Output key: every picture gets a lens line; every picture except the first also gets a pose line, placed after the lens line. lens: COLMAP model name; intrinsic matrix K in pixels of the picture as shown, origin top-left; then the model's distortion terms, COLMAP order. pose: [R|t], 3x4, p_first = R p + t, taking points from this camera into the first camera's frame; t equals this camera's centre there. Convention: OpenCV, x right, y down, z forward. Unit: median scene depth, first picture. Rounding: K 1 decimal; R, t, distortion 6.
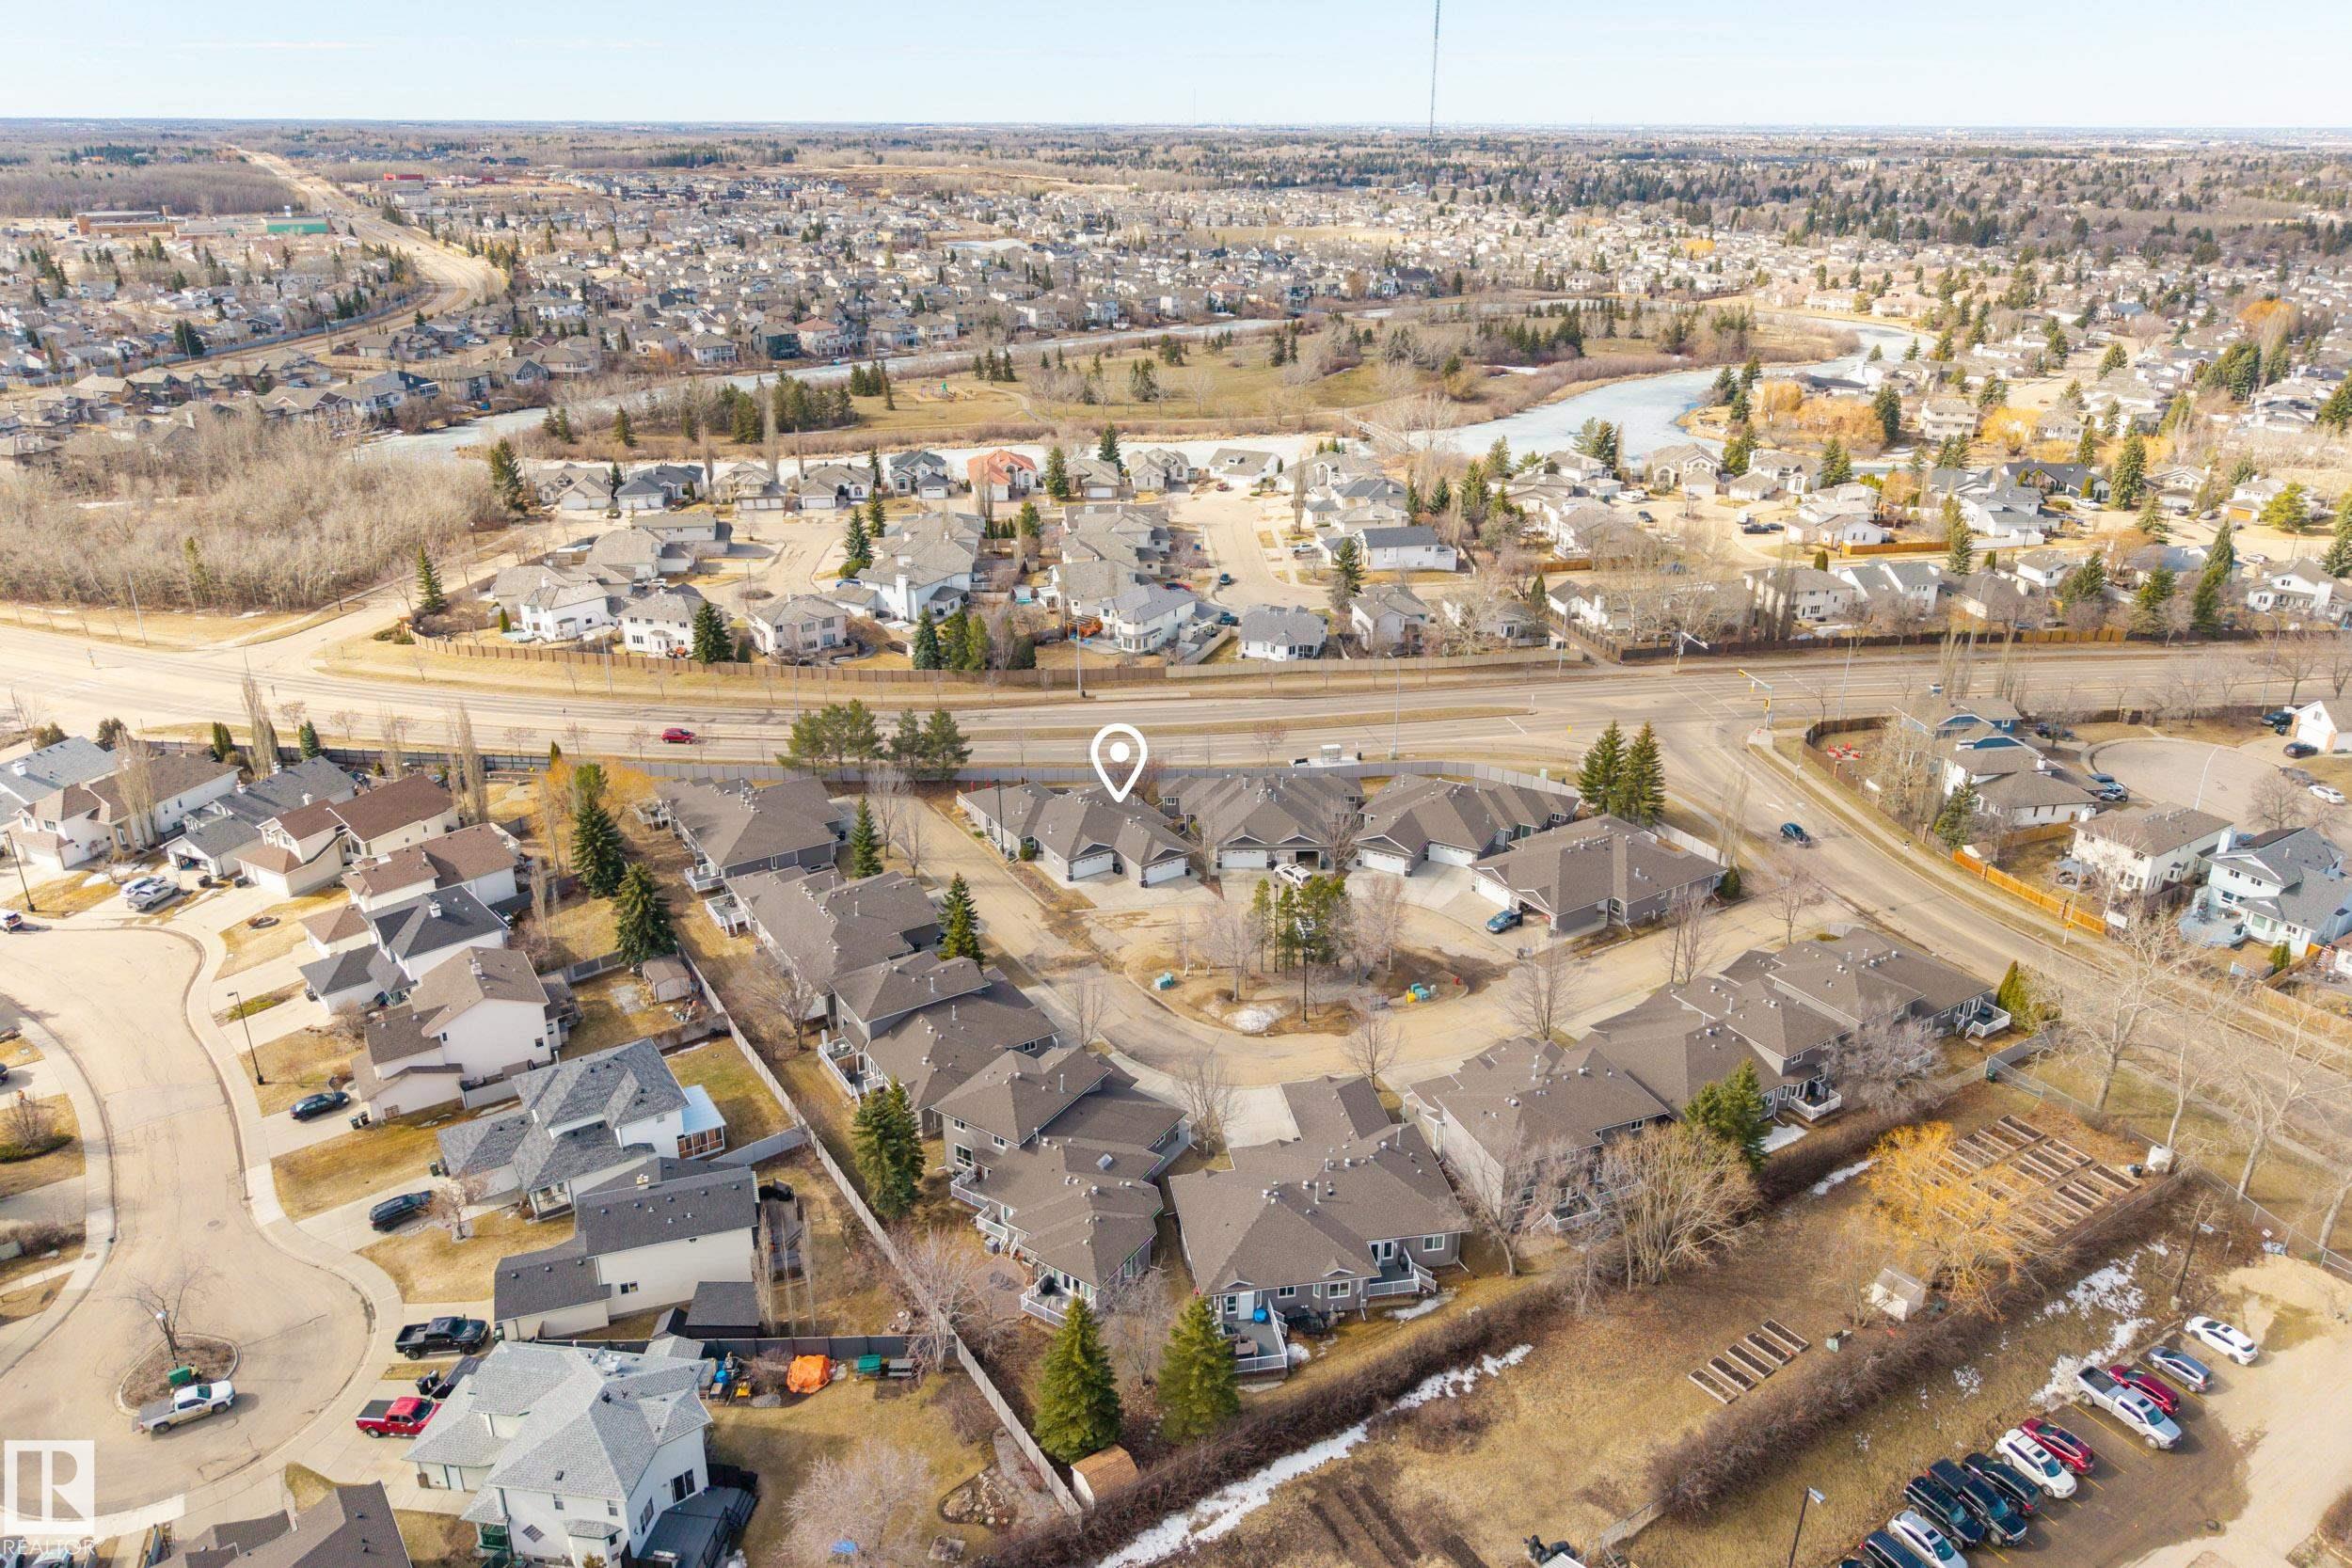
lens RADIAL K [[1593.1, 0, 1177.2], [0, 1593.1, 785.6], [0, 0, 1]] dist [0.000635, -0.004159]
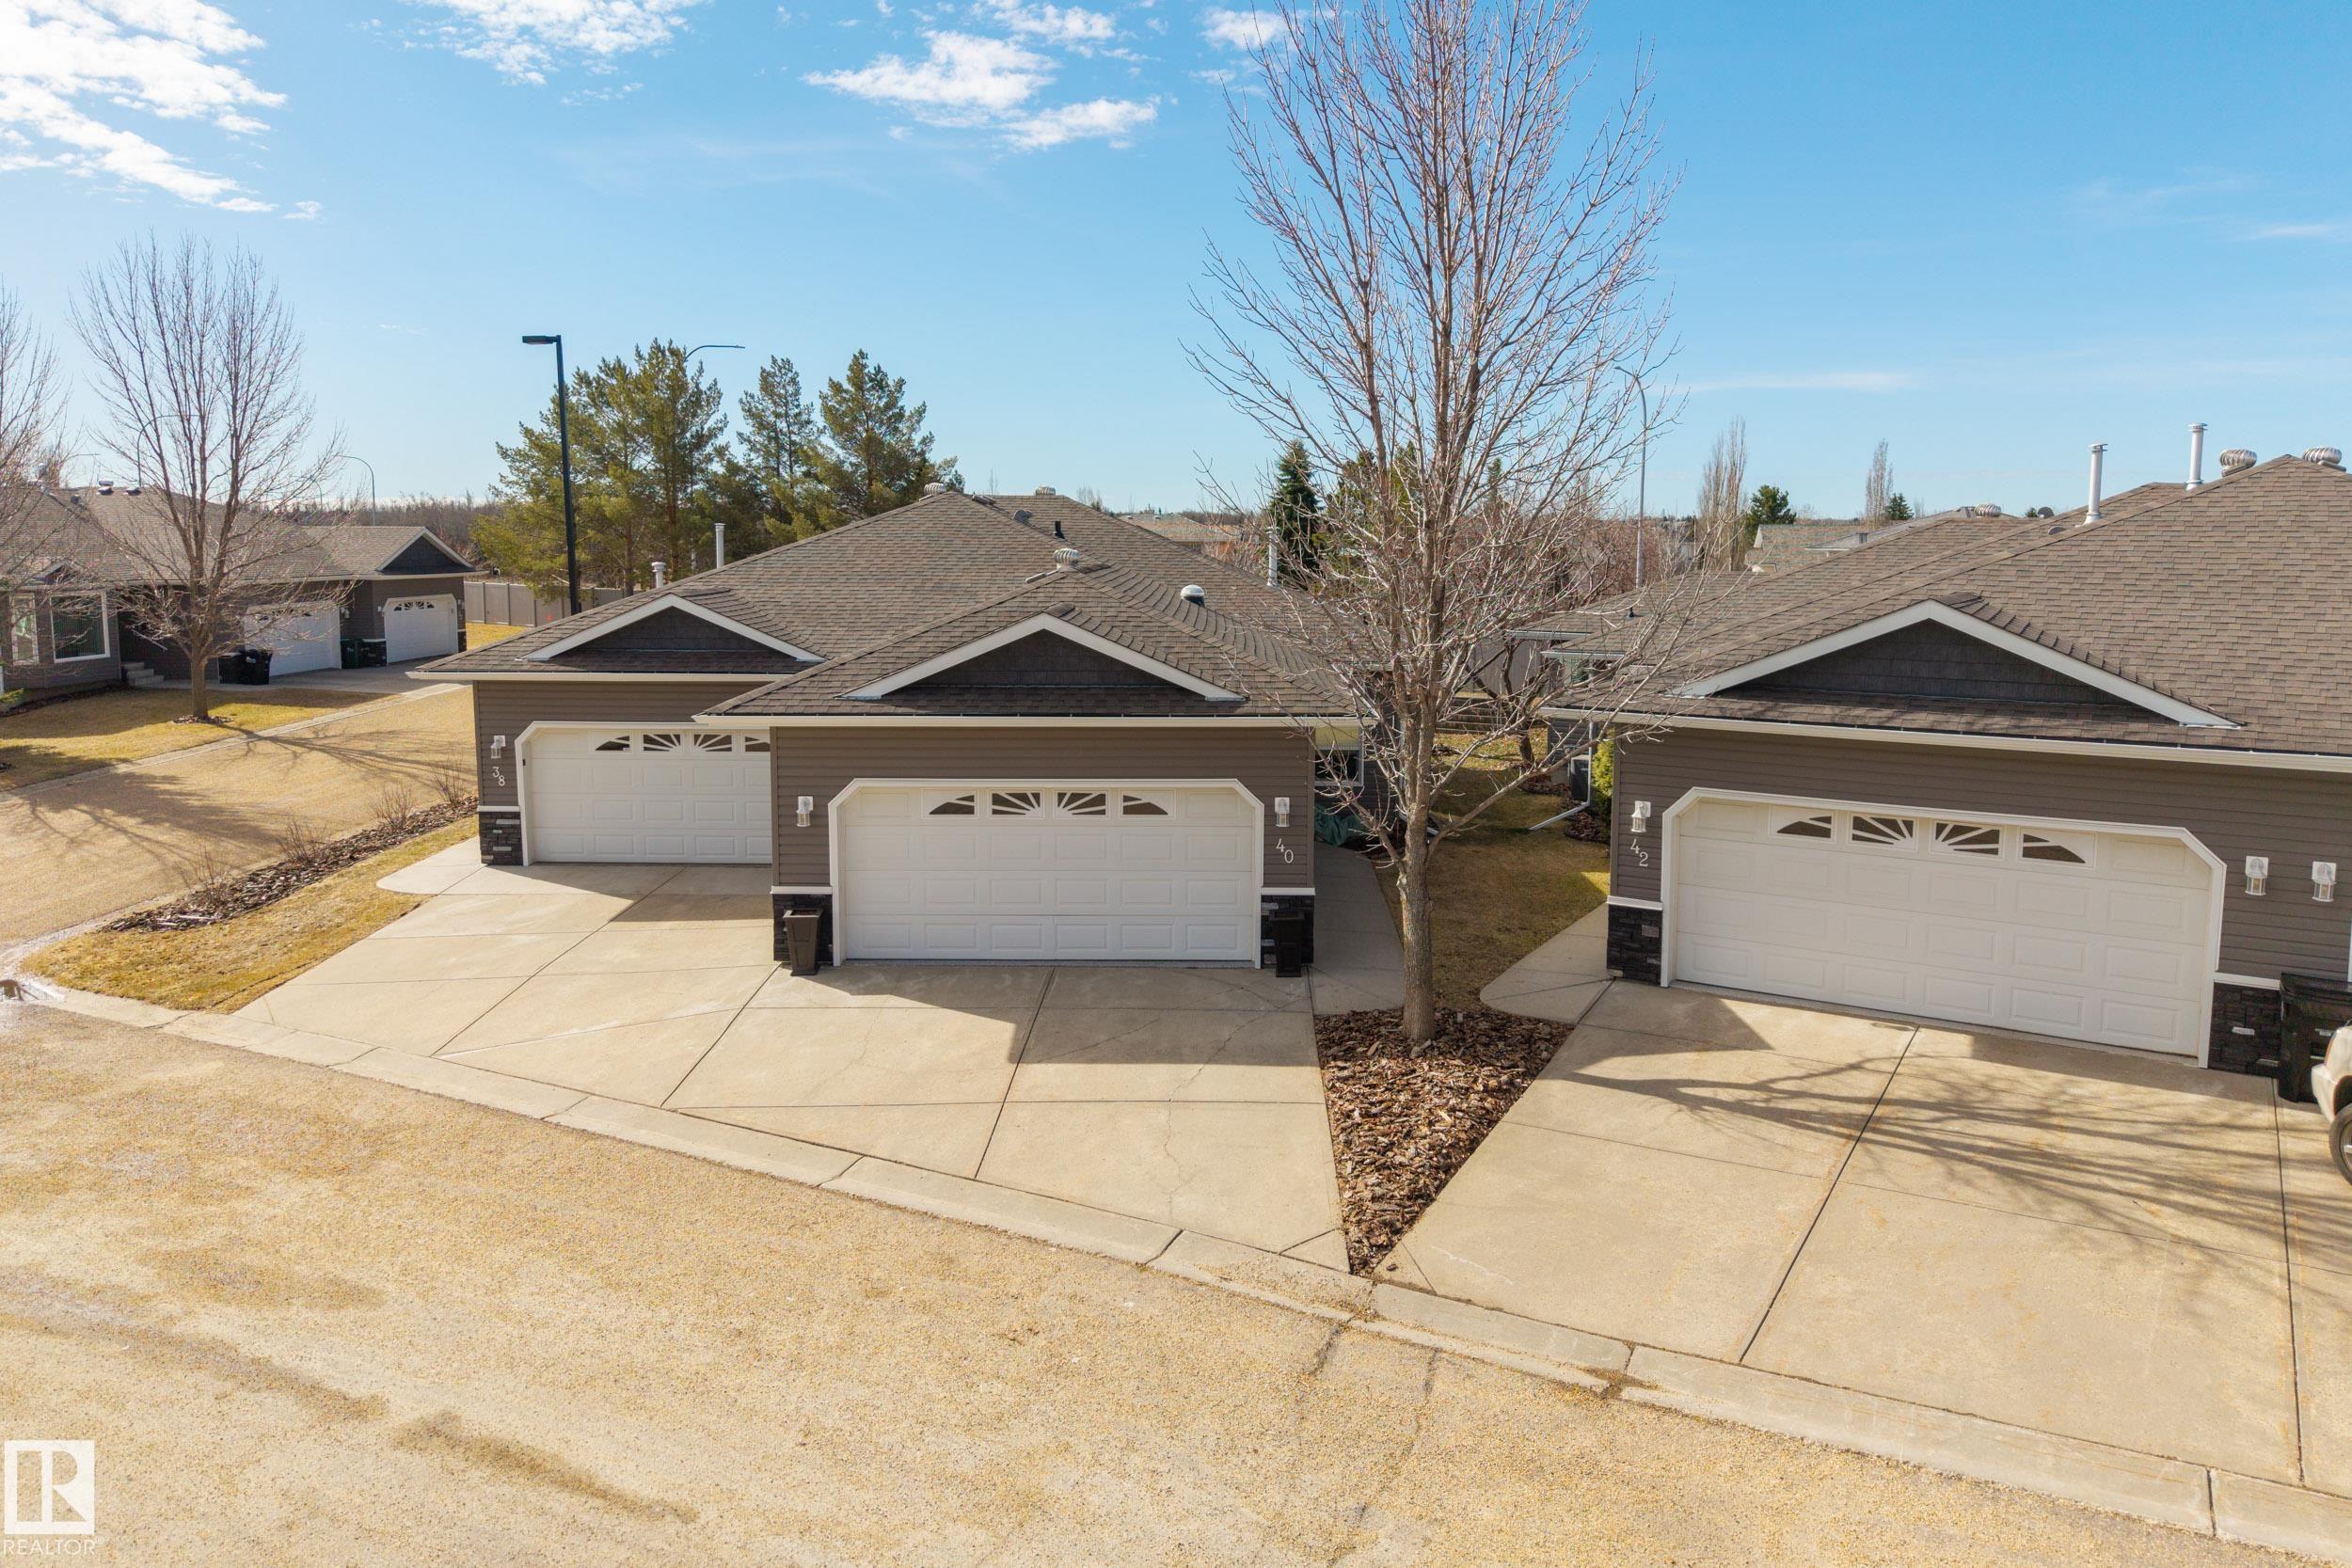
lens RADIAL K [[1593.1, 0, 1173.6], [0, 1593.1, 789.0], [0, 0, 1]] dist [0.000635, -0.004159]
pose [[0.828453, 0.088079, -0.553089, 0.056775], [-0.220387, 0.959151, -0.177367, 0.064696], [0.514873, 0.268834, 0.814023, 0.907766]]
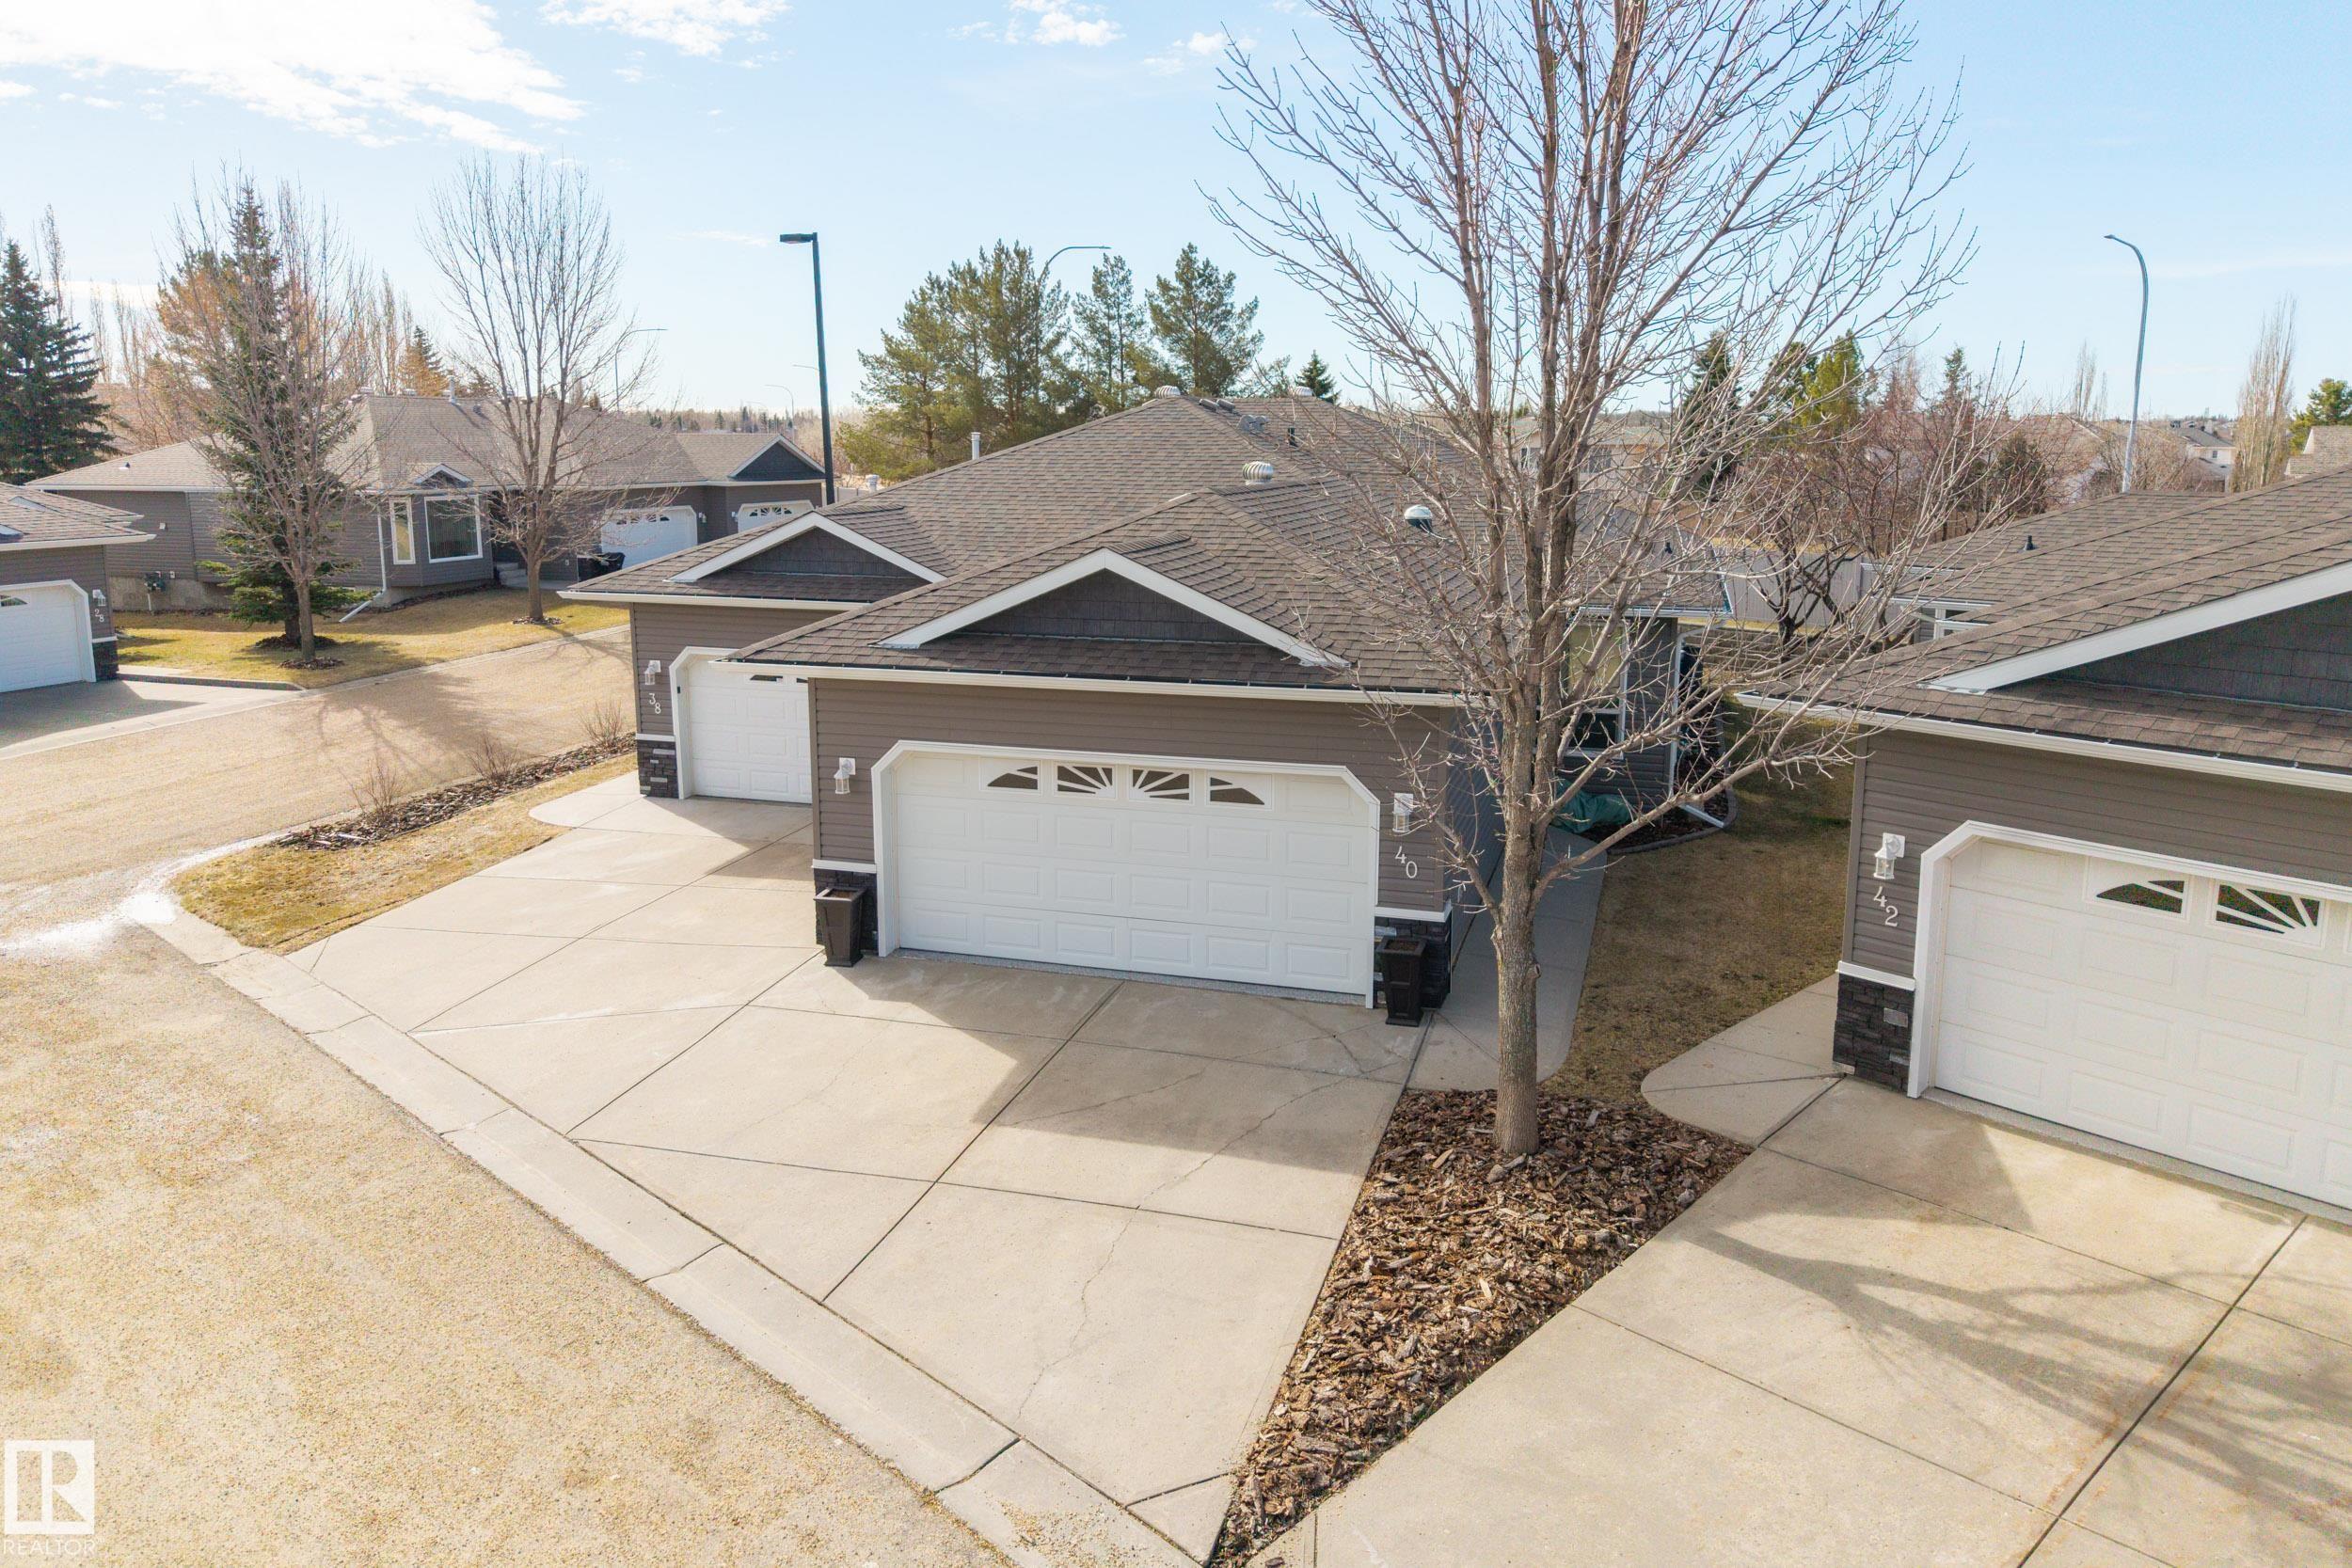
lens RADIAL K [[1593.1, 0, 1170.8], [0, 1593.1, 769.4], [0, 0, 1]] dist [0.000635, -0.004159]
pose [[0.647526, 0.154242, -0.746270, 0.057151], [-0.299597, 0.951970, -0.063198, 0.052818], [0.700679, 0.264503, 0.662636, 0.934273]]
